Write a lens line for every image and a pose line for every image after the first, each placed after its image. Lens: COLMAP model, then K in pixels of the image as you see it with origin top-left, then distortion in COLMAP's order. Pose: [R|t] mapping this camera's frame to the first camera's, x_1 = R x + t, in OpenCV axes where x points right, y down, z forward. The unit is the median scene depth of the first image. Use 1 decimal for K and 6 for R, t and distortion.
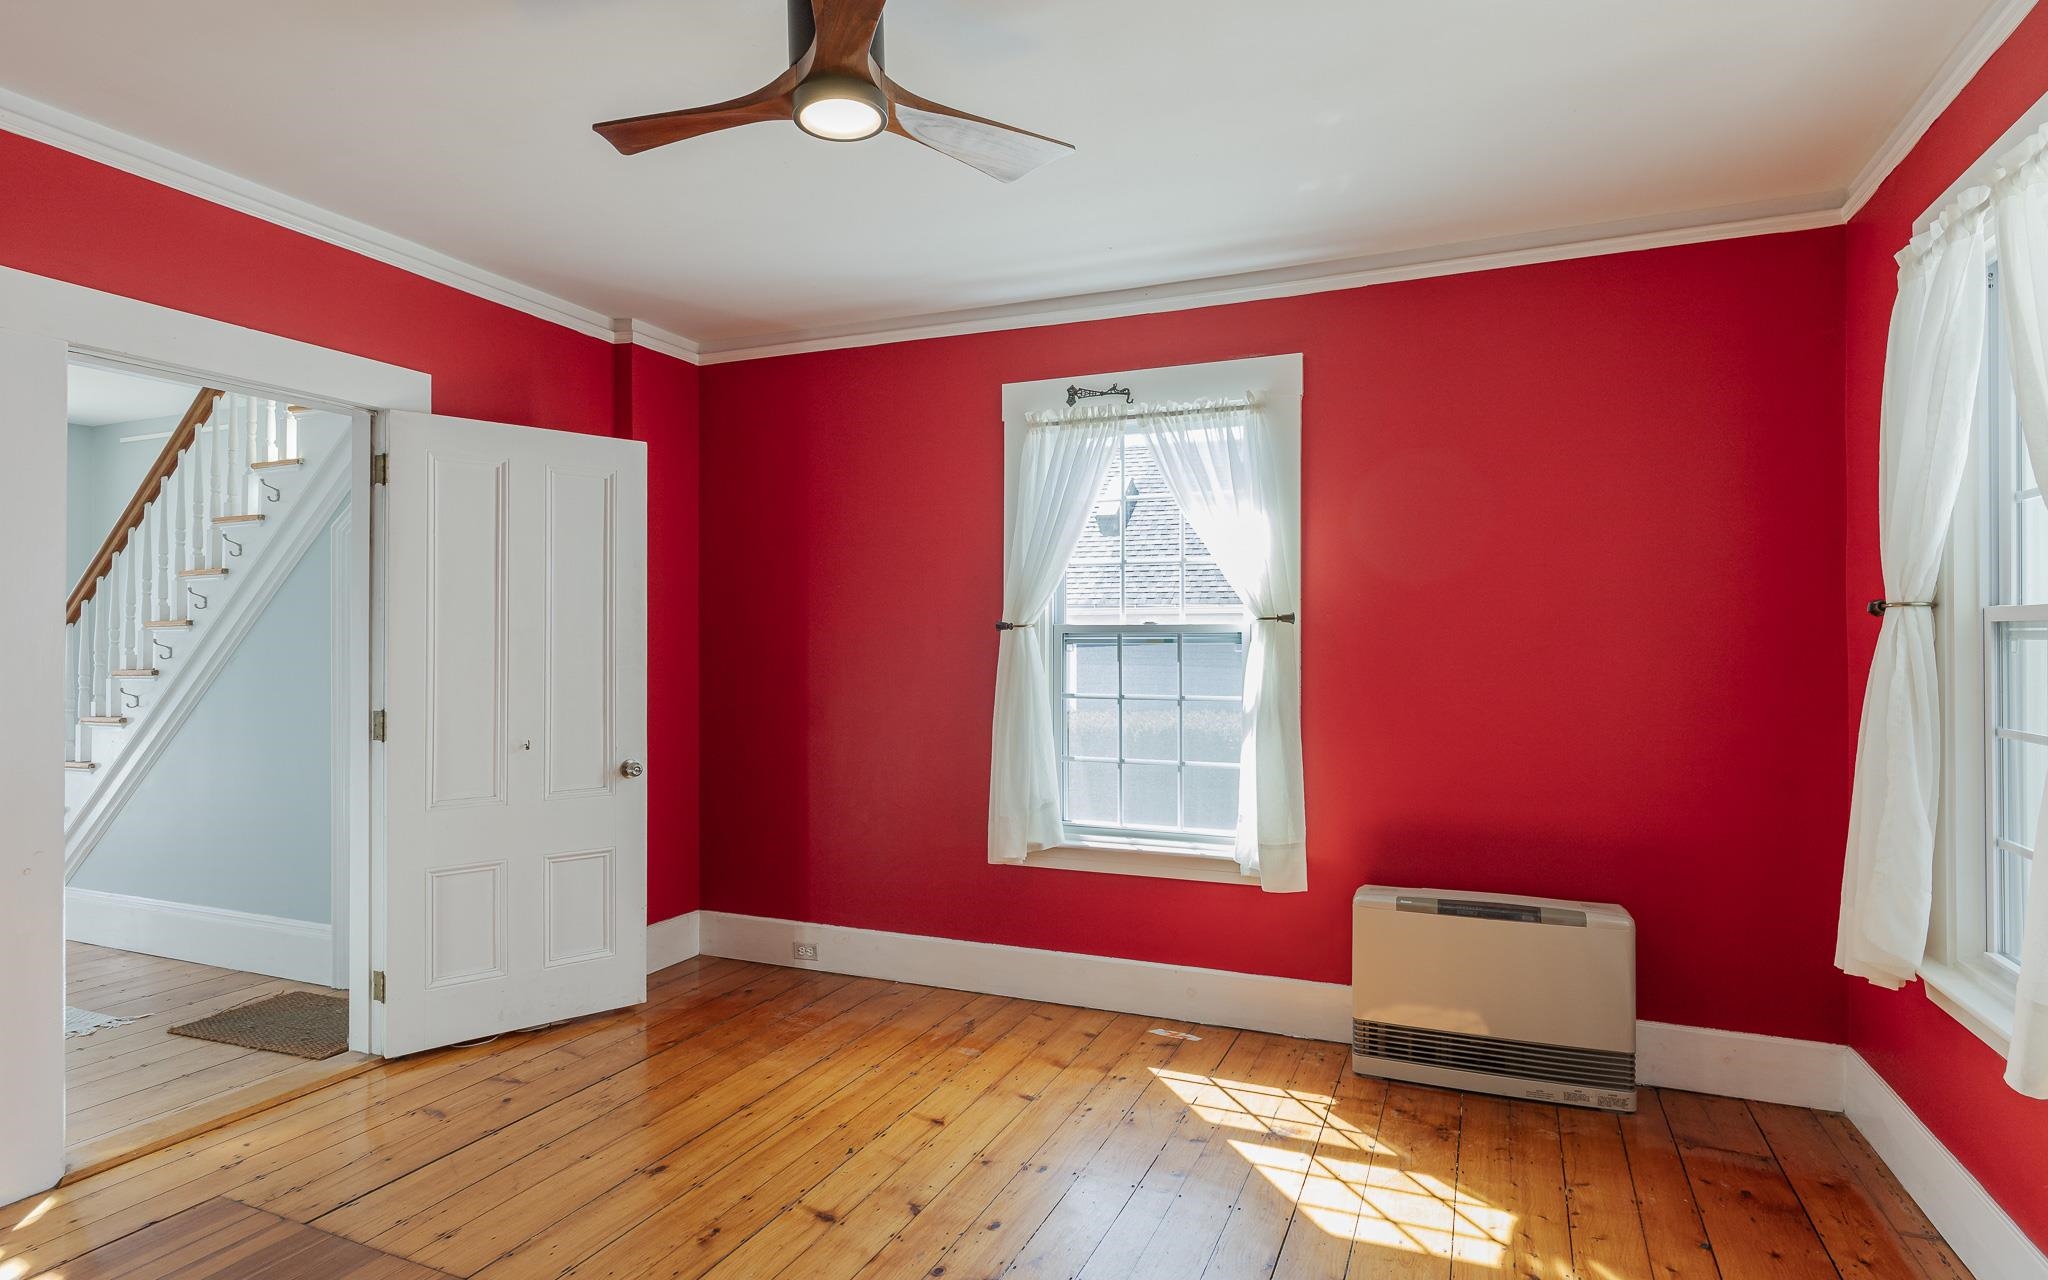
lens RADIAL K [[1117.9, 0, 1024.0], [0, 1117.9, 640.0], [0, 0, 1]] dist [0.021676, -0.000704]
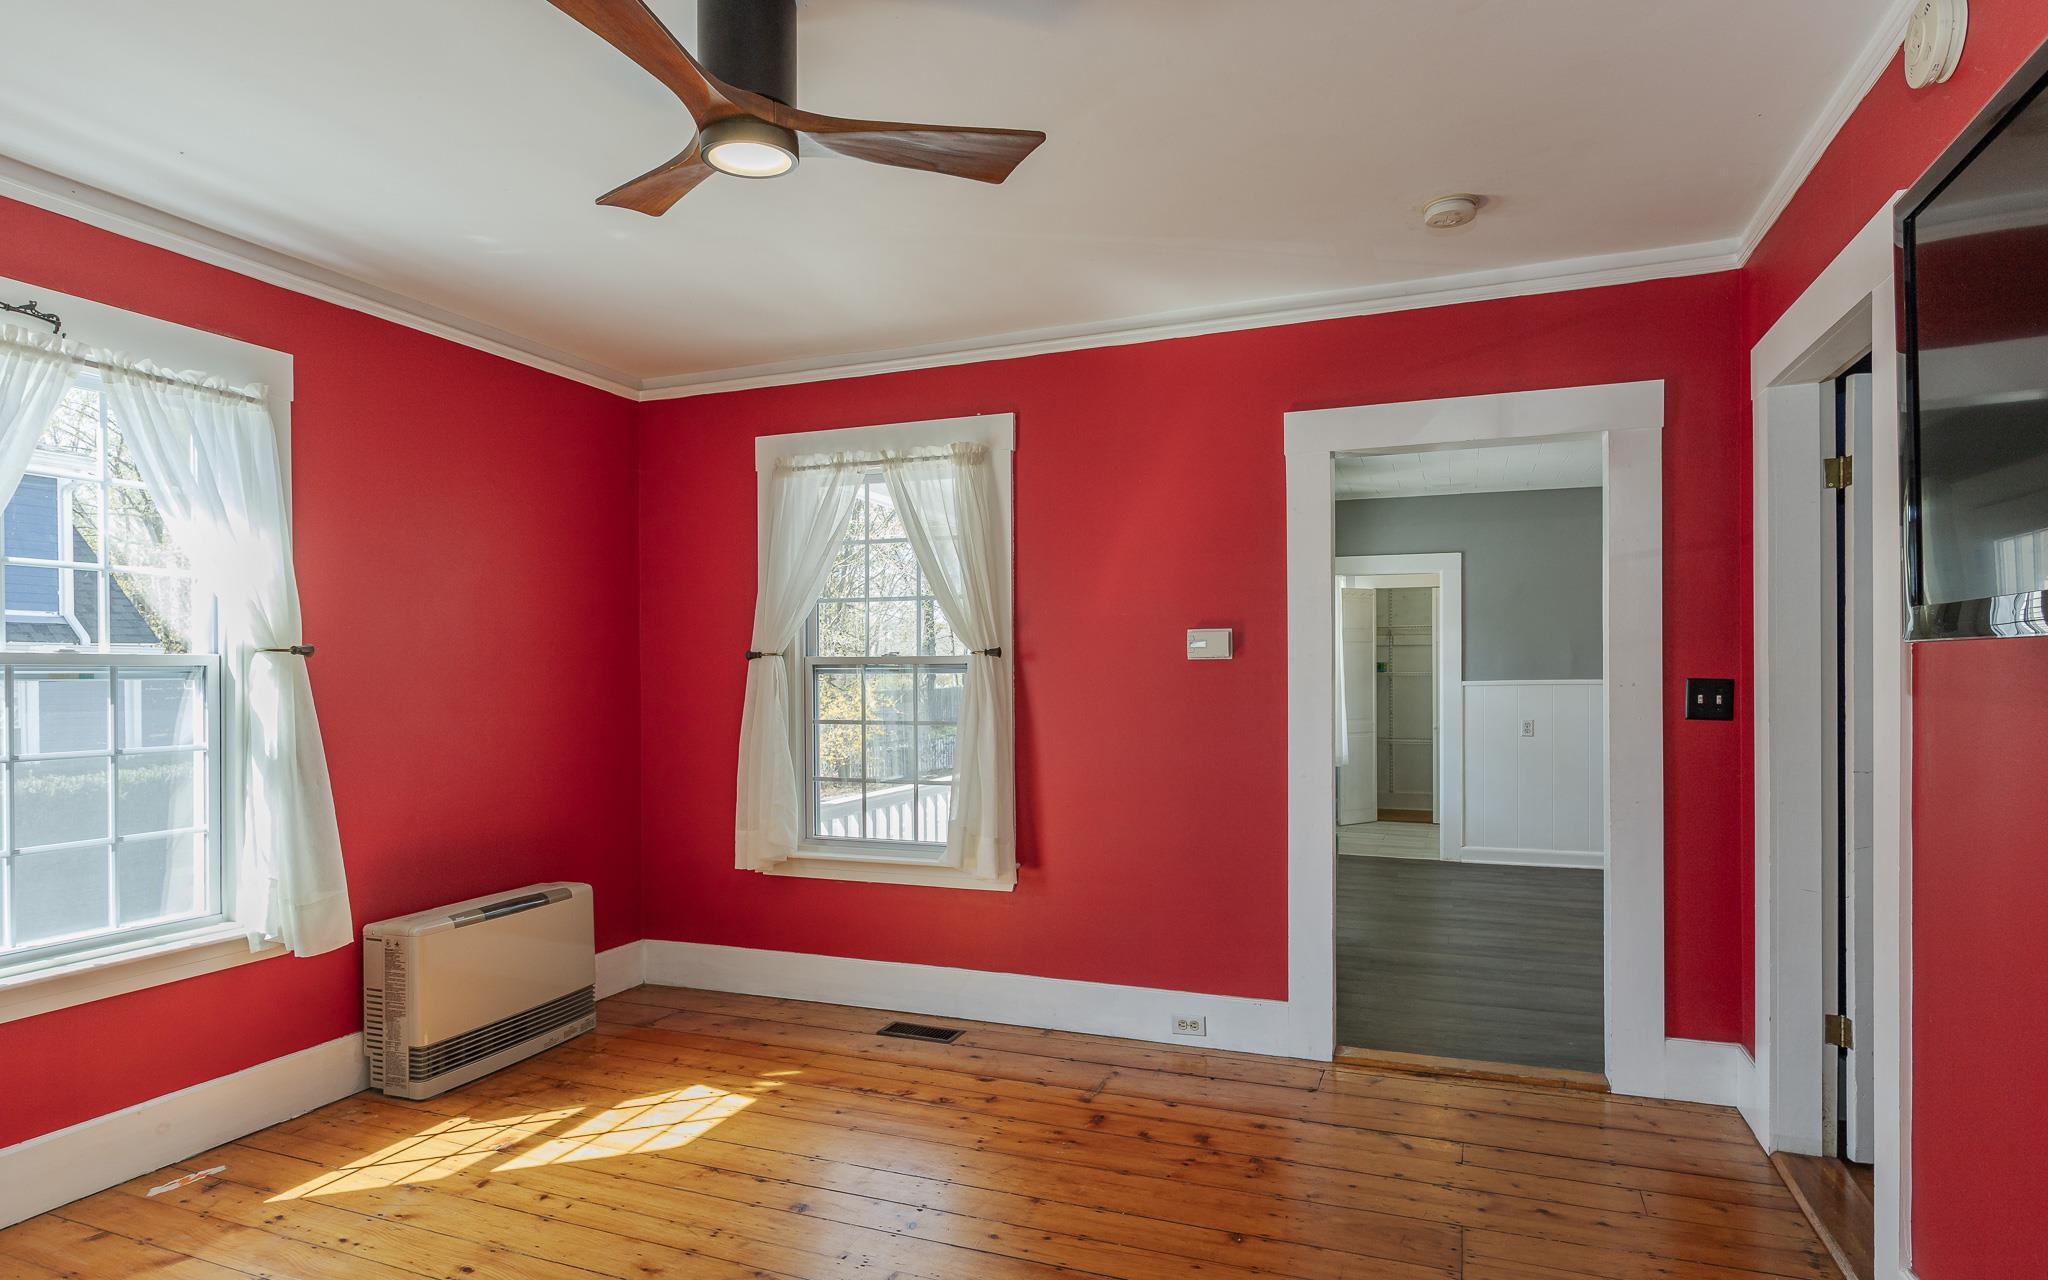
lens RADIAL K [[1068.3, 0, 1027.1], [0, 1068.3, 673.7], [0, 0, 1]] dist [-0.000403, -0.000138]
pose [[-0.023592, 0.005784, 0.999705, -0.722508], [0.005767, 0.999967, -0.005649, 0.008715], [-0.999705, 0.005632, -0.023625, 0.500080]]
